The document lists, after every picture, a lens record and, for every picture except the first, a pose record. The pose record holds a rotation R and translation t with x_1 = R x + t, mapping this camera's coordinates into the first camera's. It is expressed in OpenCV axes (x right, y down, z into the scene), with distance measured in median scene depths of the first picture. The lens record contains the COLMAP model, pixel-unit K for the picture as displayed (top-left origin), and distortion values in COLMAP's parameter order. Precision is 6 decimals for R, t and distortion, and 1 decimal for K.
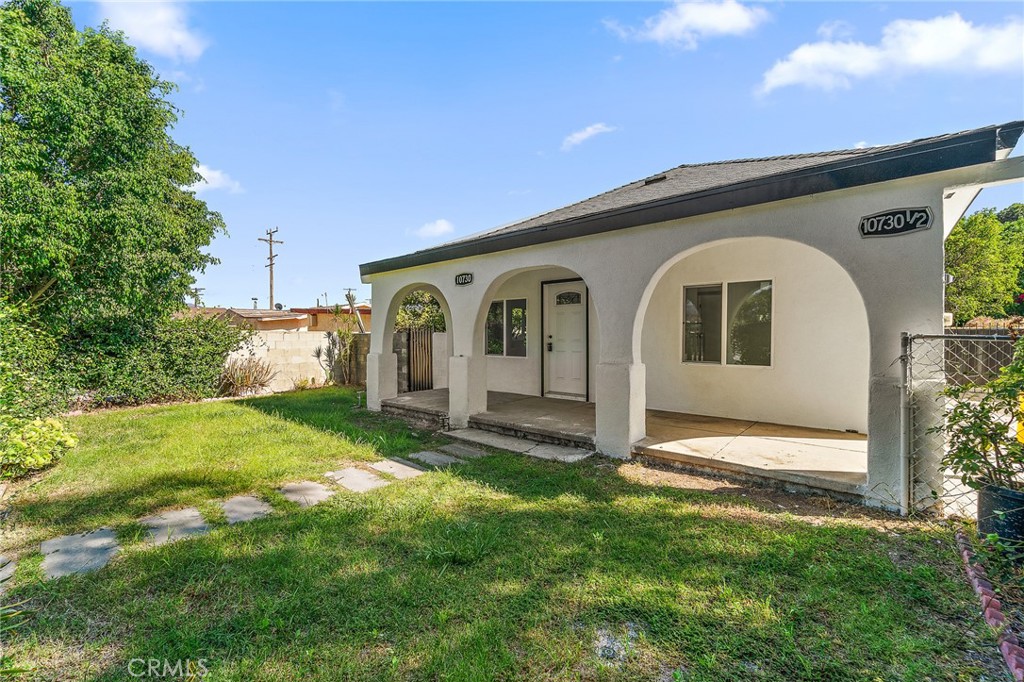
lens RADIAL K [[427.3, 0, 493.7], [0, 427.3, 338.7], [0, 0, 1]] dist [0.000057, -0.000223]
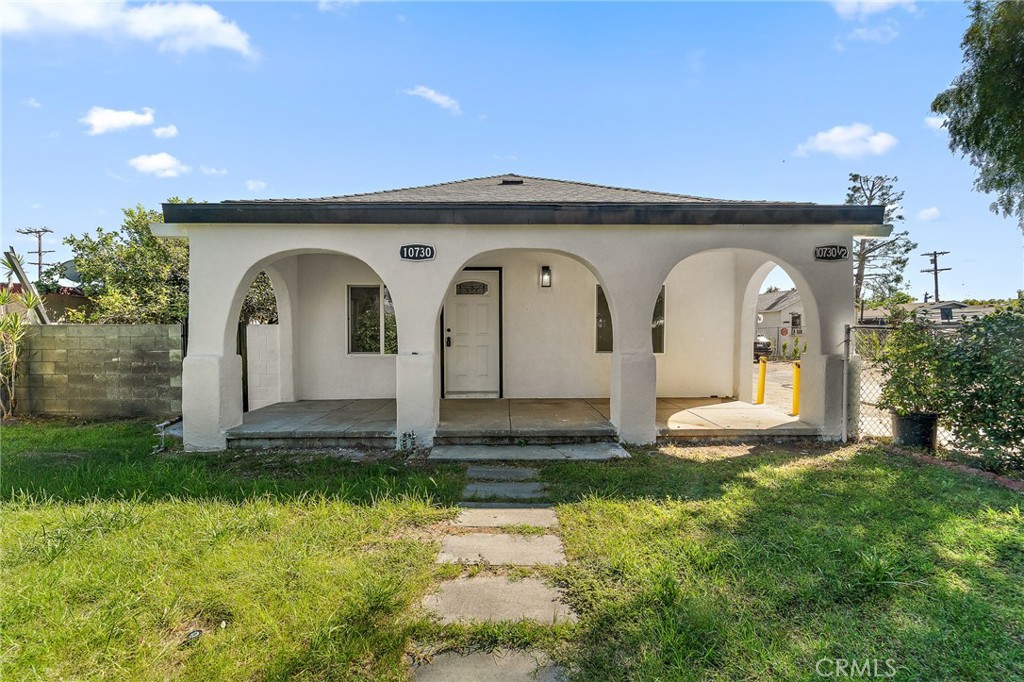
lens RADIAL K [[420.0, 0, 506.2], [0, 420.0, 338.5], [0, 0, 1]] dist [-0.000978, -0.000847]
pose [[0.730821, -0.006673, 0.682537, -0.464394], [0.004279, 0.999977, 0.005195, 0.010851], [-0.682556, -0.000876, 0.730833, 0.345101]]
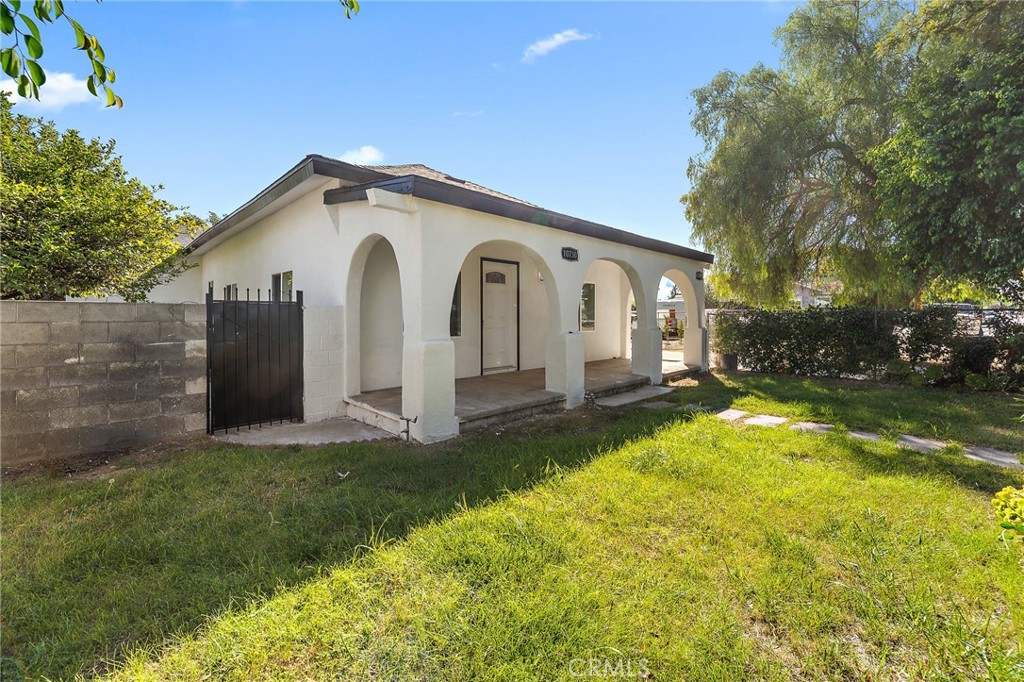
lens RADIAL K [[430.0, 0, 508.5], [0, 430.0, 310.3], [0, 0, 1]] dist [-0.000546, -0.000508]
pose [[0.048942, 0.016946, 0.998658, -1.062143], [0.007376, 0.999823, -0.017327, 0.006007], [-0.998774, 0.008214, 0.048808, 1.092919]]
